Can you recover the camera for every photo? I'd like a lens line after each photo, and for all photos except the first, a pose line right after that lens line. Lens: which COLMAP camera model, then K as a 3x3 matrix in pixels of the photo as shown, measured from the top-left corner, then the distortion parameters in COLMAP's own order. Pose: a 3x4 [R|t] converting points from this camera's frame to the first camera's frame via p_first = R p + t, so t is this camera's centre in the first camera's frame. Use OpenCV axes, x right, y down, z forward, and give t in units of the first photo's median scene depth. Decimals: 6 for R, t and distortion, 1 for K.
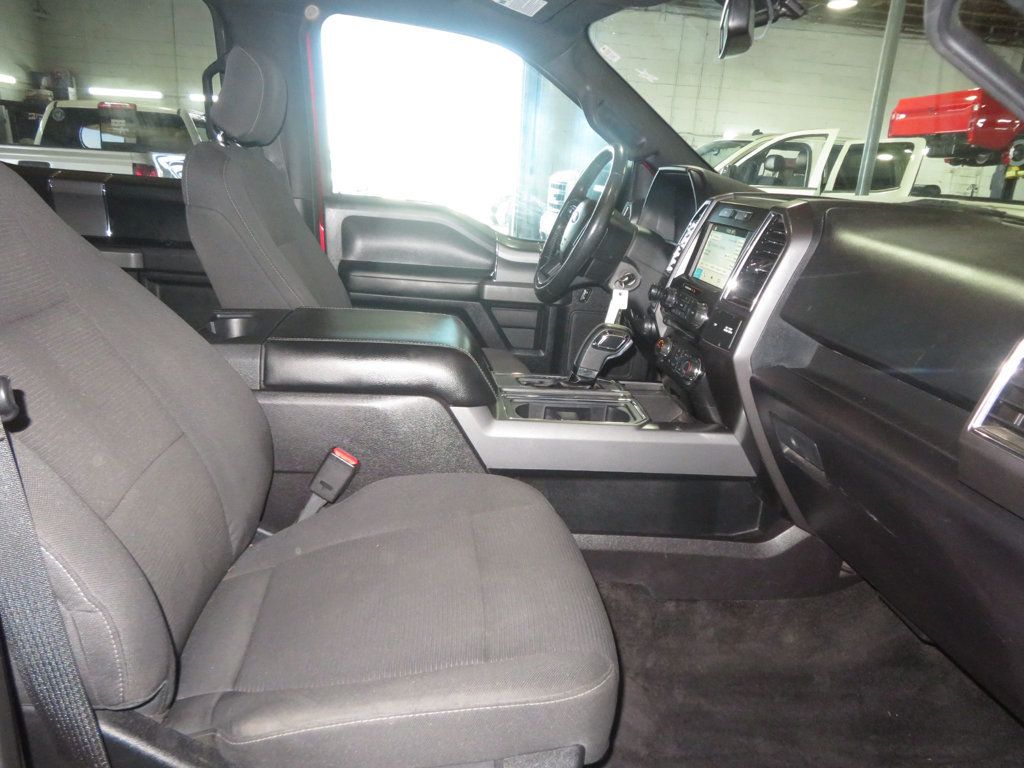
lens RADIAL K [[742.0, 0, 512.0], [0, 742.0, 384.0], [0, 0, 1]] dist [-0.005836, 0.002343]
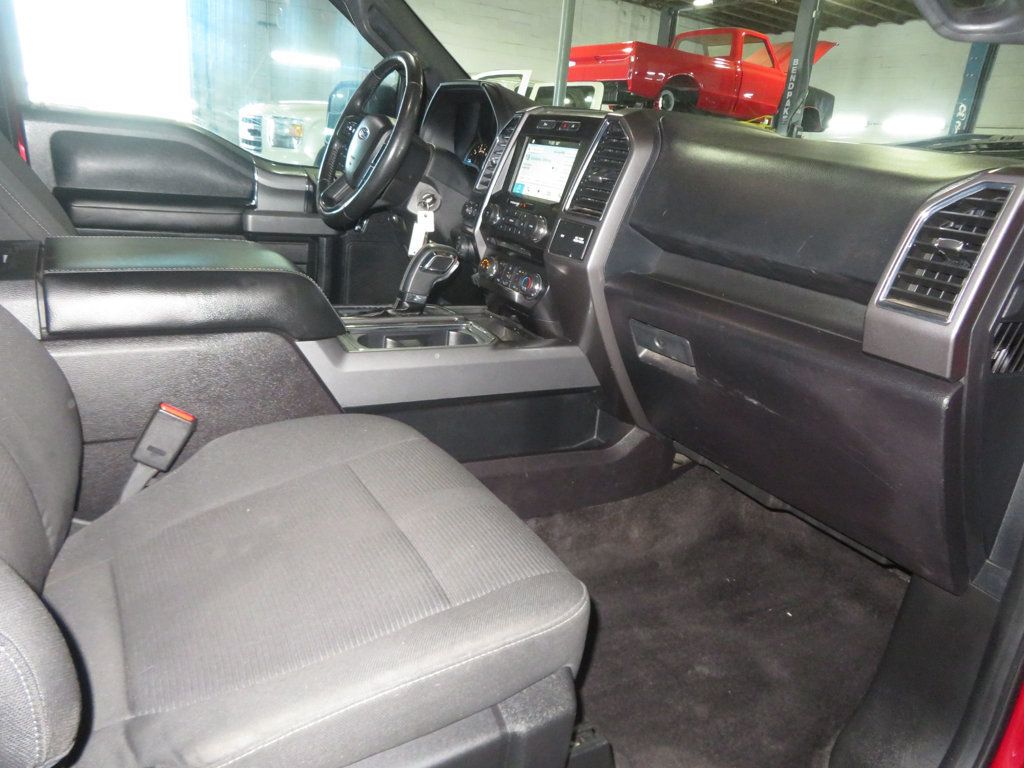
lens RADIAL K [[742.0, 0, 512.0], [0, 742.0, 384.0], [0, 0, 1]] dist [-0.005836, 0.002343]
pose [[0.915135, -0.108173, 0.388365, -0.179272], [0.080580, 0.992970, 0.086697, 0.023196], [-0.395013, -0.048045, 0.917418, 0.100938]]
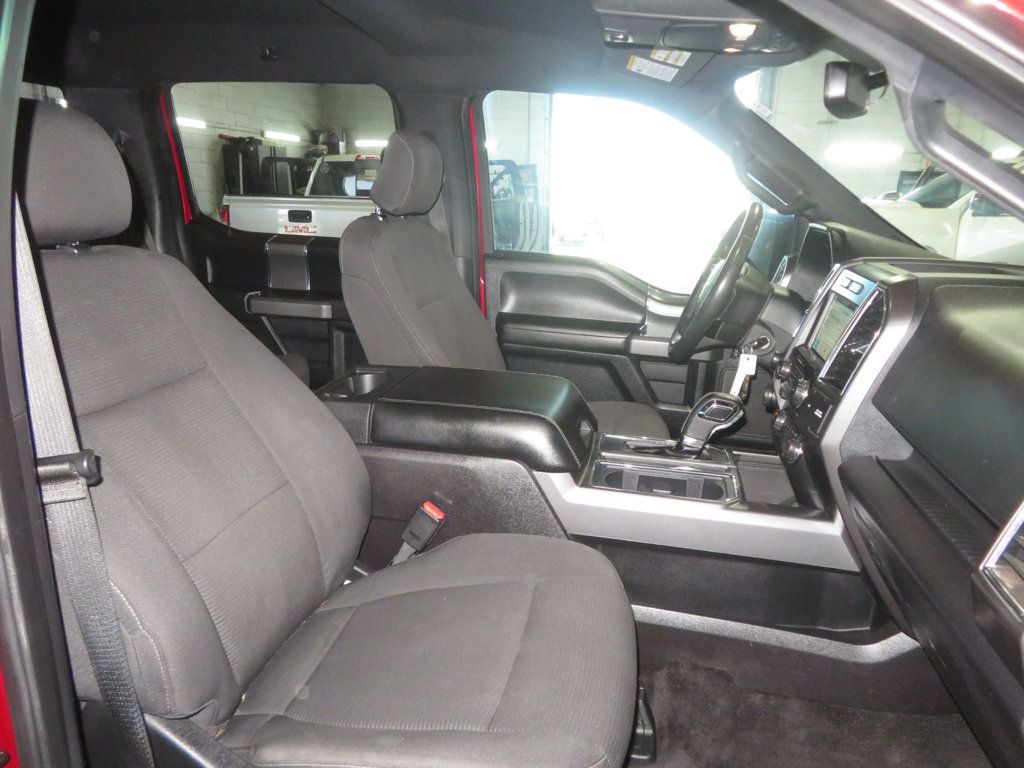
lens RADIAL K [[744.2, 0, 512.7], [0, 744.2, 387.2], [0, 0, 1]] dist [-0.003542, 0.001288]
pose [[0.951788, 0.043459, -0.303663, 0.187757], [-0.053542, 0.998254, -0.024955, -0.055454], [0.302048, 0.040010, 0.952453, -0.011426]]
